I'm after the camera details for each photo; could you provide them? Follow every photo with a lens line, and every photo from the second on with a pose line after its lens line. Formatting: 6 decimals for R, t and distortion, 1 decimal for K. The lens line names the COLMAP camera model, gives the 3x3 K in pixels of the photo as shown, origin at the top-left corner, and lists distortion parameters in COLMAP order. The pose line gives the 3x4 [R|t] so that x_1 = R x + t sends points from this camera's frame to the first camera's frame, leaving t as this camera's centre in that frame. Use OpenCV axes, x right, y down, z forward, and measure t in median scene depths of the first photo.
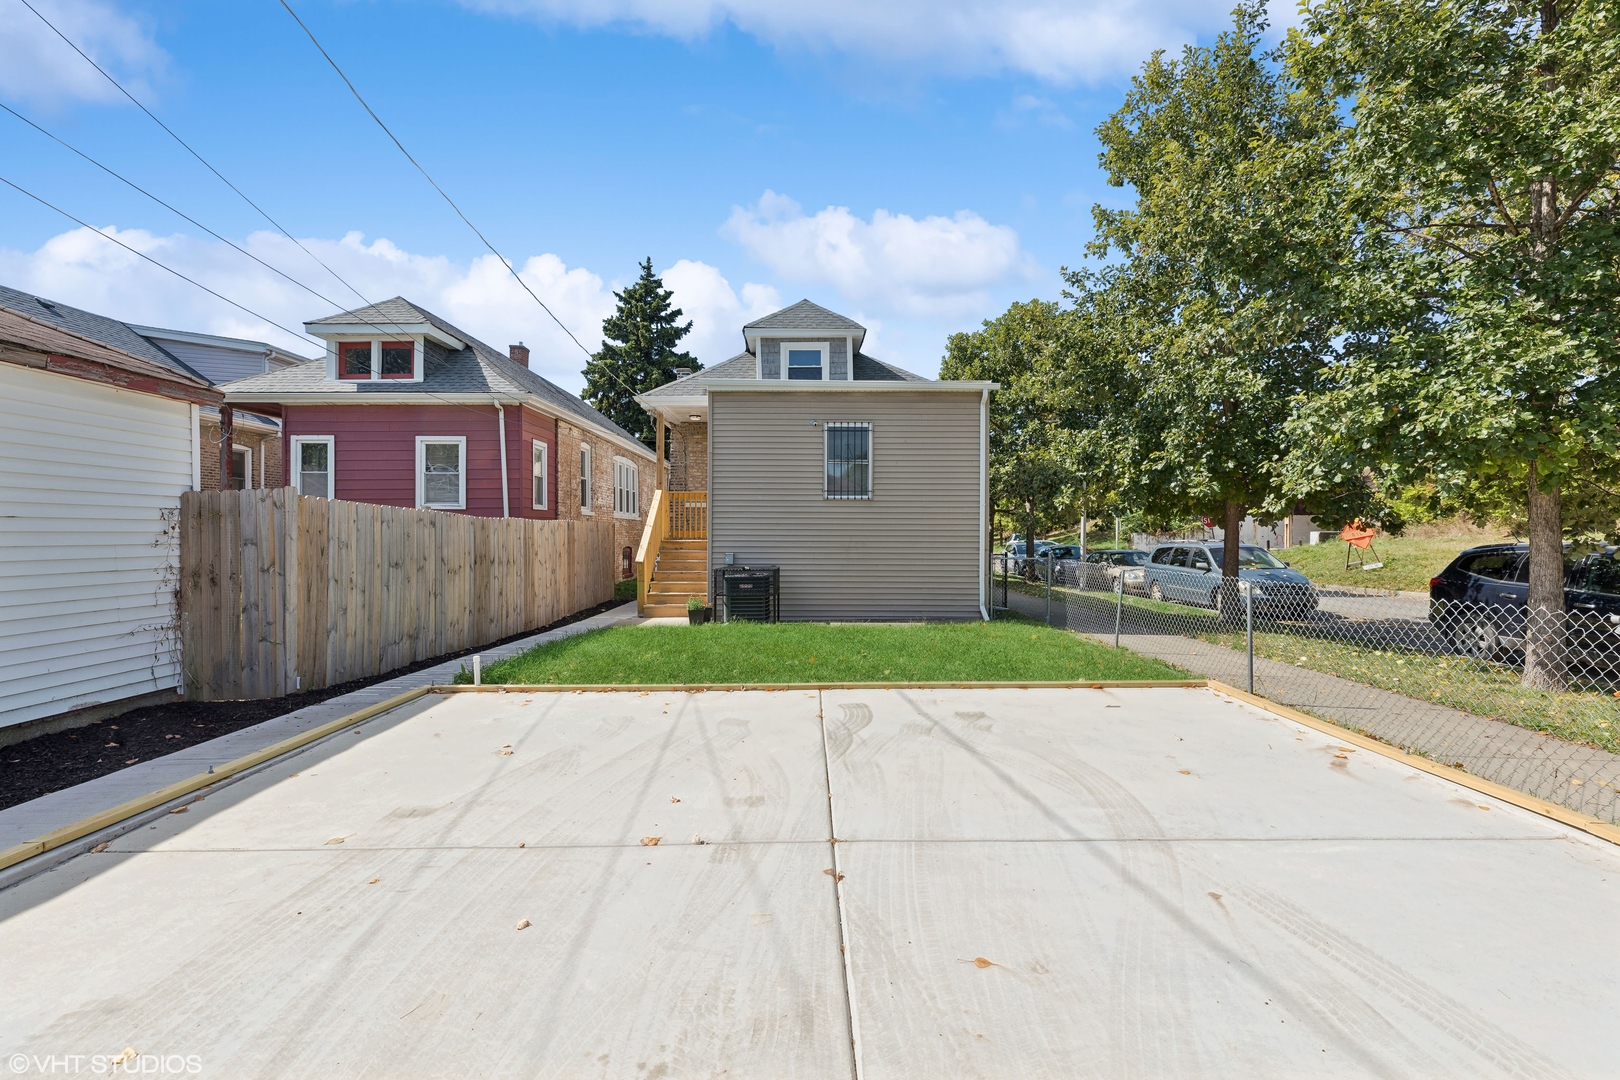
lens RADIAL K [[726.2, 0, 815.4], [0, 726.2, 527.9], [0, 0, 1]] dist [0.003418, -0.000229]
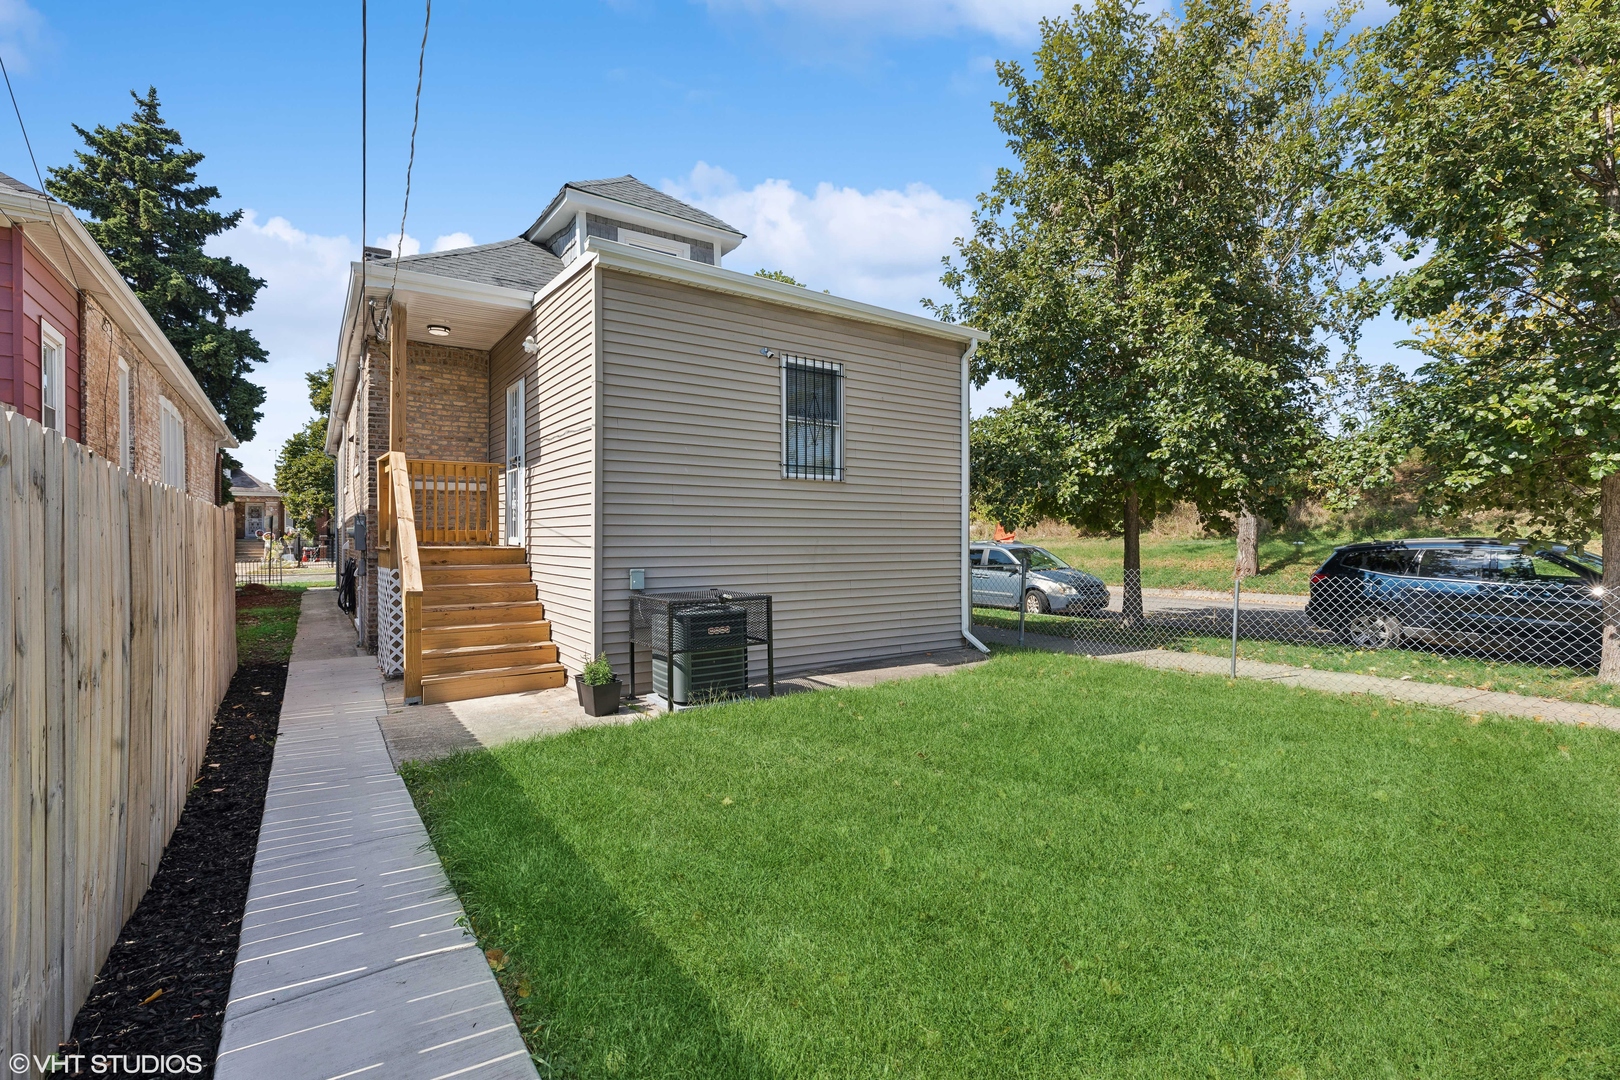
lens RADIAL K [[726.2, 0, 815.4], [0, 726.2, 527.9], [0, 0, 1]] dist [0.003418, -0.000229]
pose [[0.823318, 0.003715, 0.567569, -0.242970], [-0.000899, 0.999986, -0.005242, 0.004635], [-0.567580, 0.003806, 0.823309, 0.364853]]
